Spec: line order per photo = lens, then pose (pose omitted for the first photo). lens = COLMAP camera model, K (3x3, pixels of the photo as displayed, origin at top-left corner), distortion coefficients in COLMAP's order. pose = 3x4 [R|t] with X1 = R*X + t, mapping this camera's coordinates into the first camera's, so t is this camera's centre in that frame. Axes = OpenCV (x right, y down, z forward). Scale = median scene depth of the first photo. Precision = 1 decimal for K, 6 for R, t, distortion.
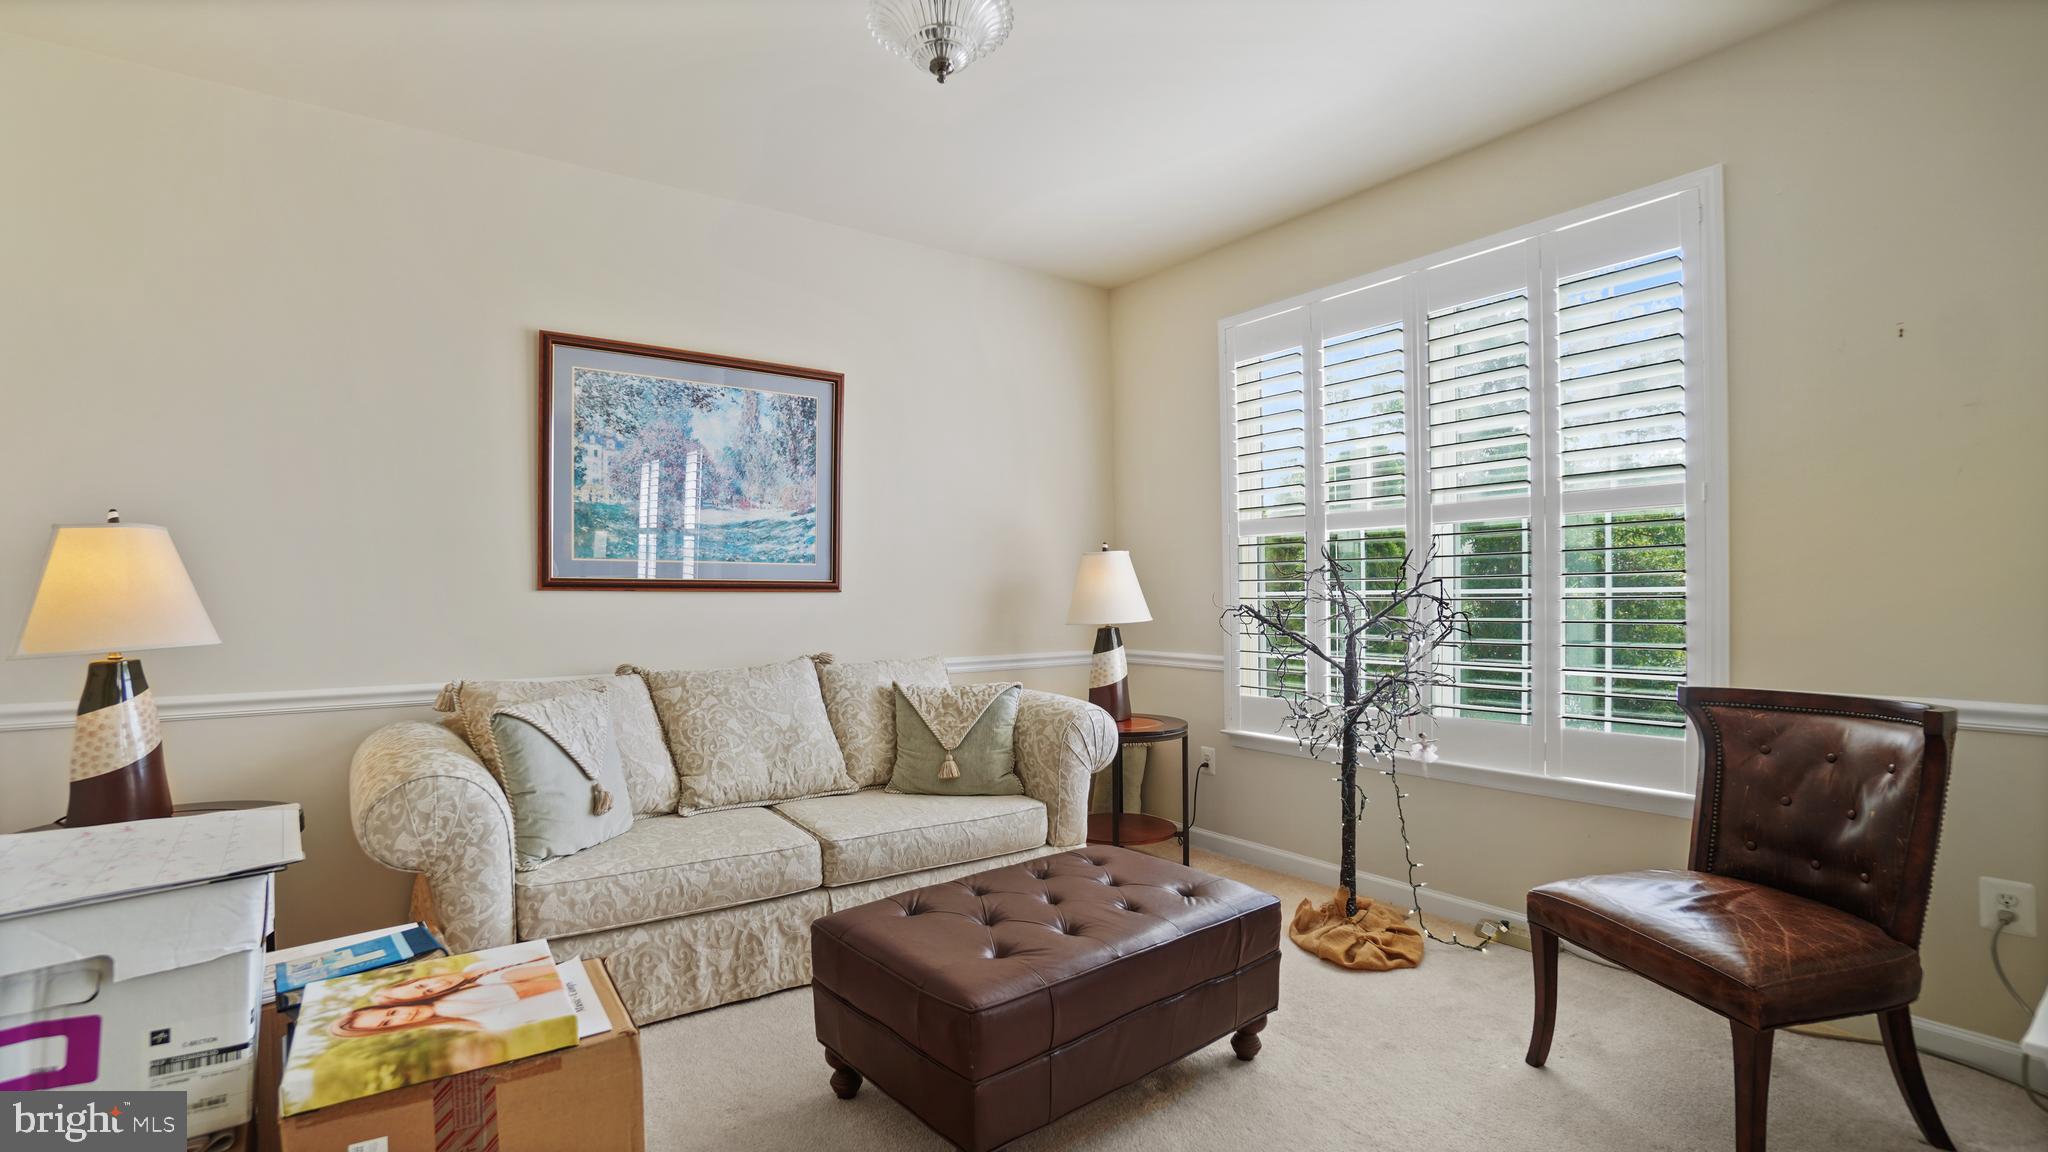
lens RADIAL K [[929.3, 0, 1022.2], [0, 929.3, 606.6], [0, 0, 1]] dist [-0.063372, 0.027015]
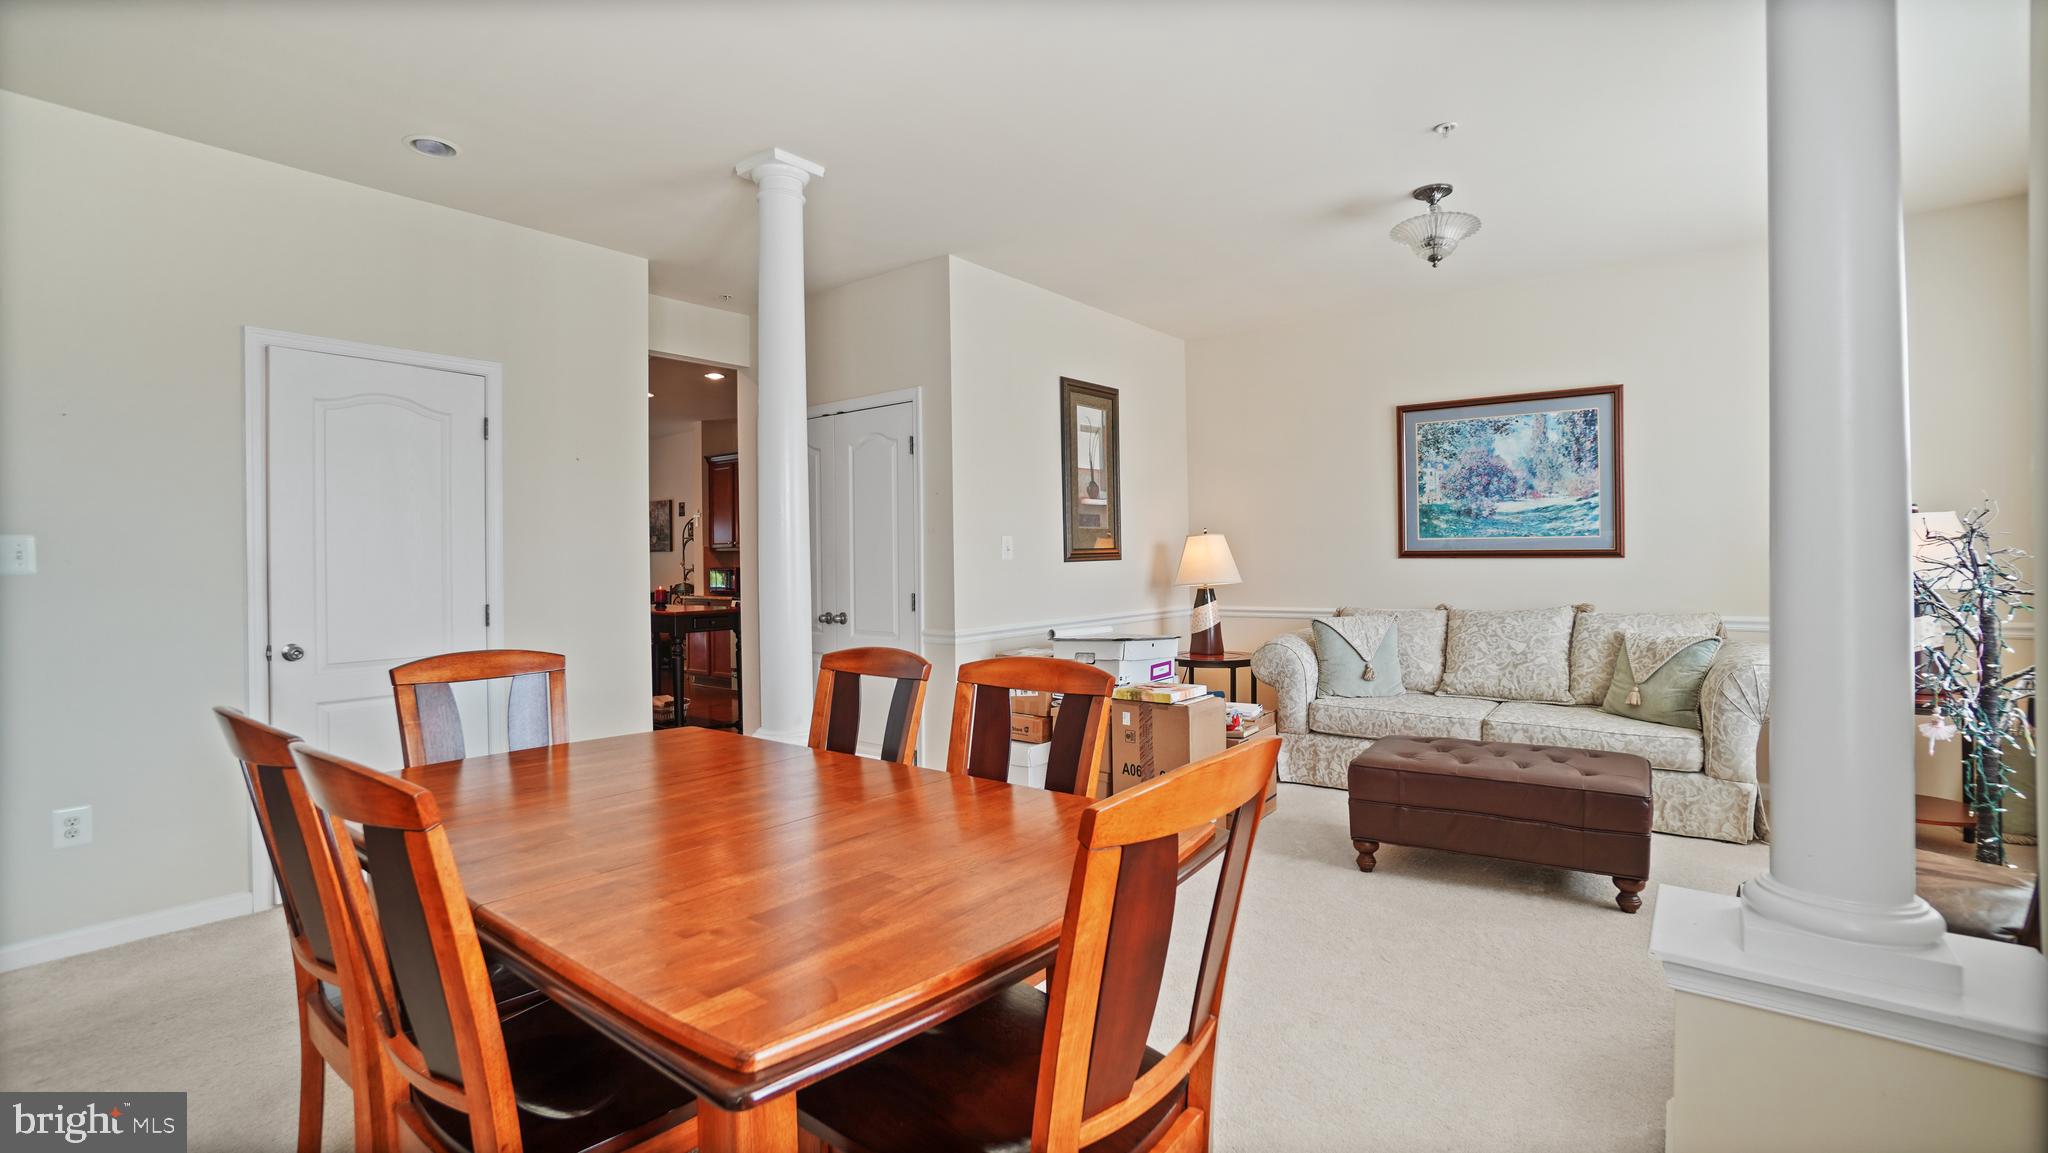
lens RADIAL K [[929.9, 0, 1019.0], [0, 929.9, 554.2], [0, 0, 1]] dist [-0.060482, 0.027246]
pose [[0.279212, -0.004699, -0.960218, 0.863799], [-0.004223, 0.999972, -0.006122, -0.010558], [0.960220, 0.005764, 0.279184, -0.153416]]
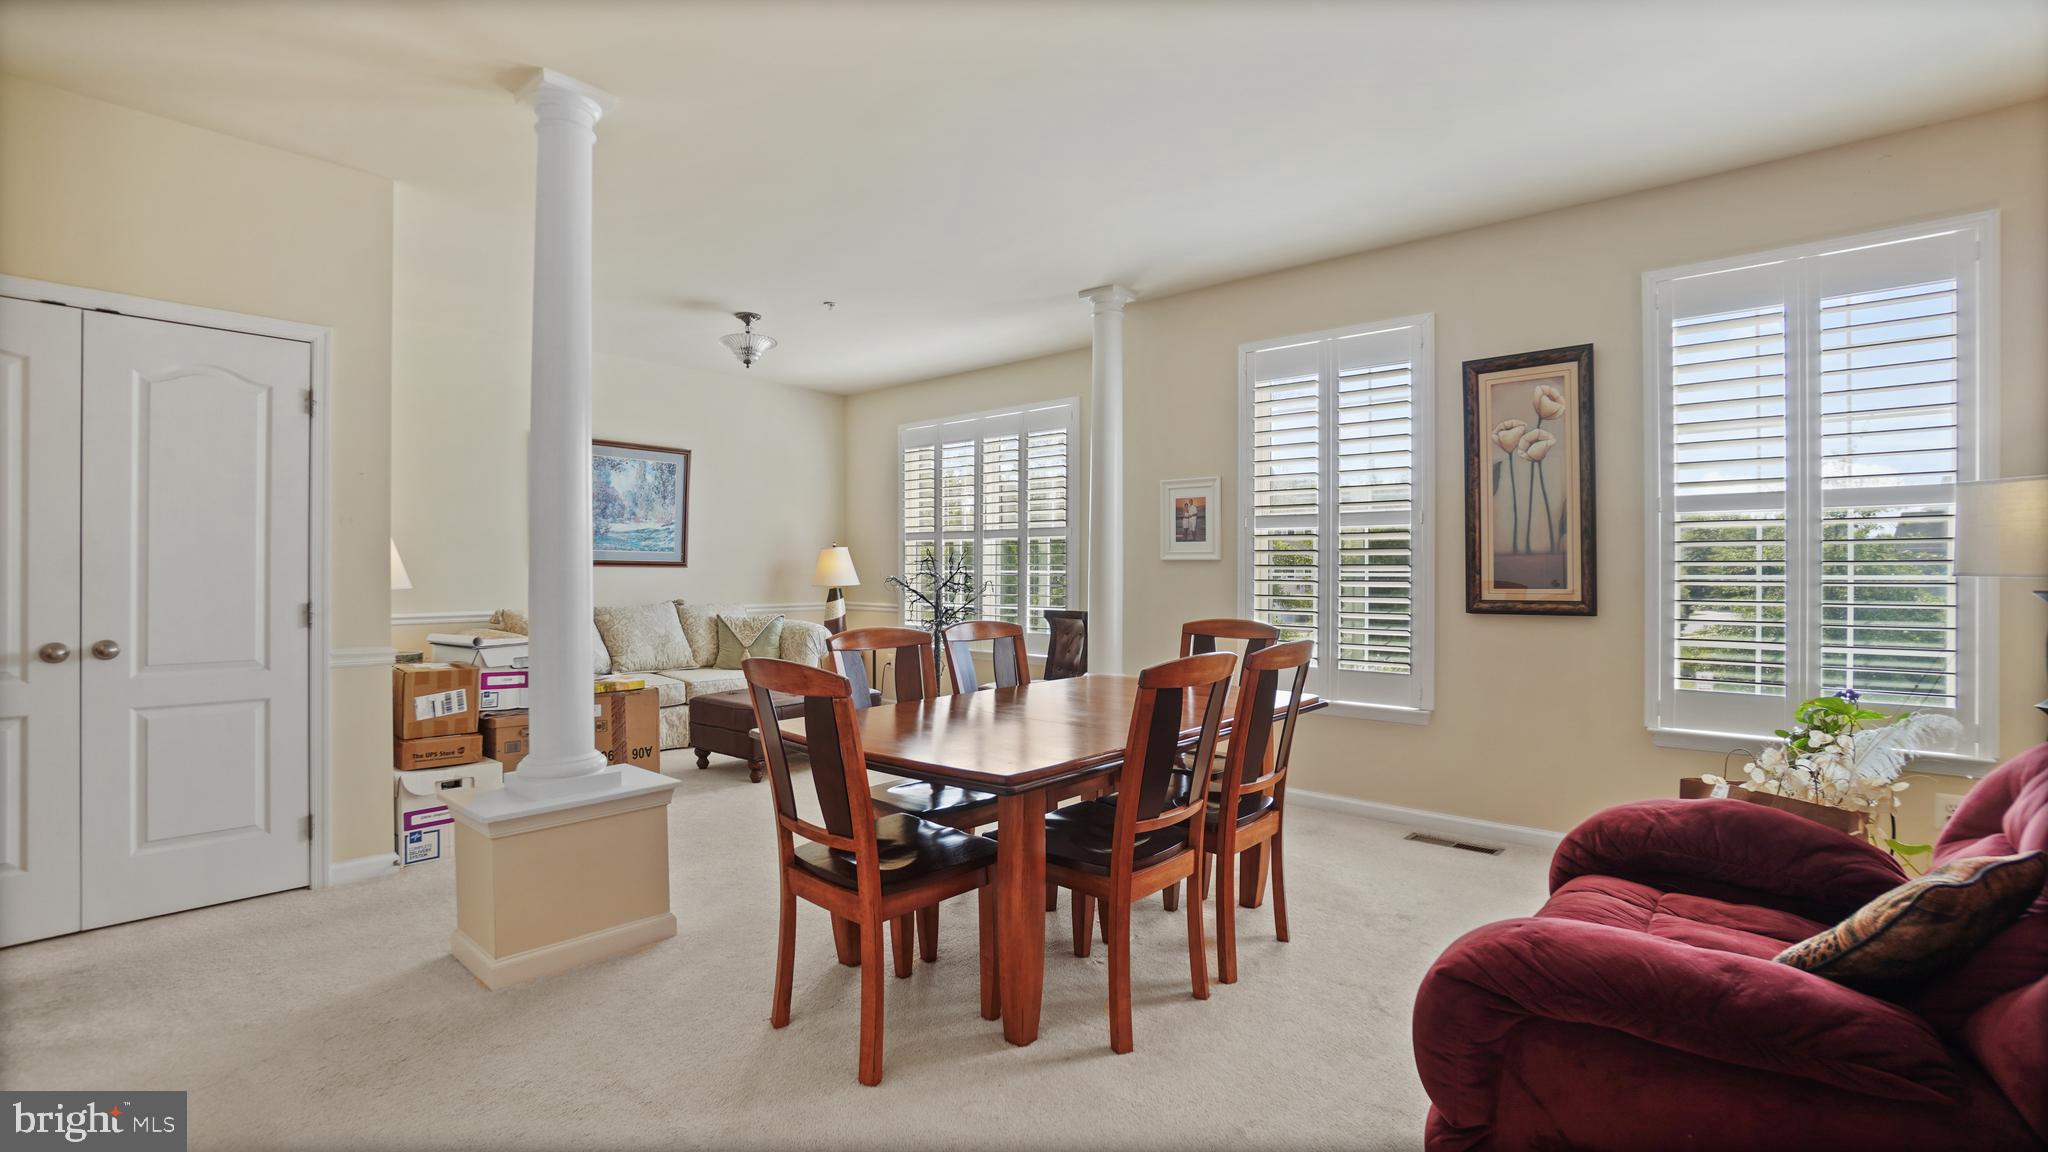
lens RADIAL K [[906.1, 0, 1009.7], [0, 906.1, 568.4], [0, 0, 1]] dist [-0.057683, -0.000029]
pose [[0.979001, 0.013315, 0.203419, 0.078809], [-0.010509, 0.999834, -0.014869, 0.006974], [-0.203584, 0.012419, 0.978979, -1.010755]]
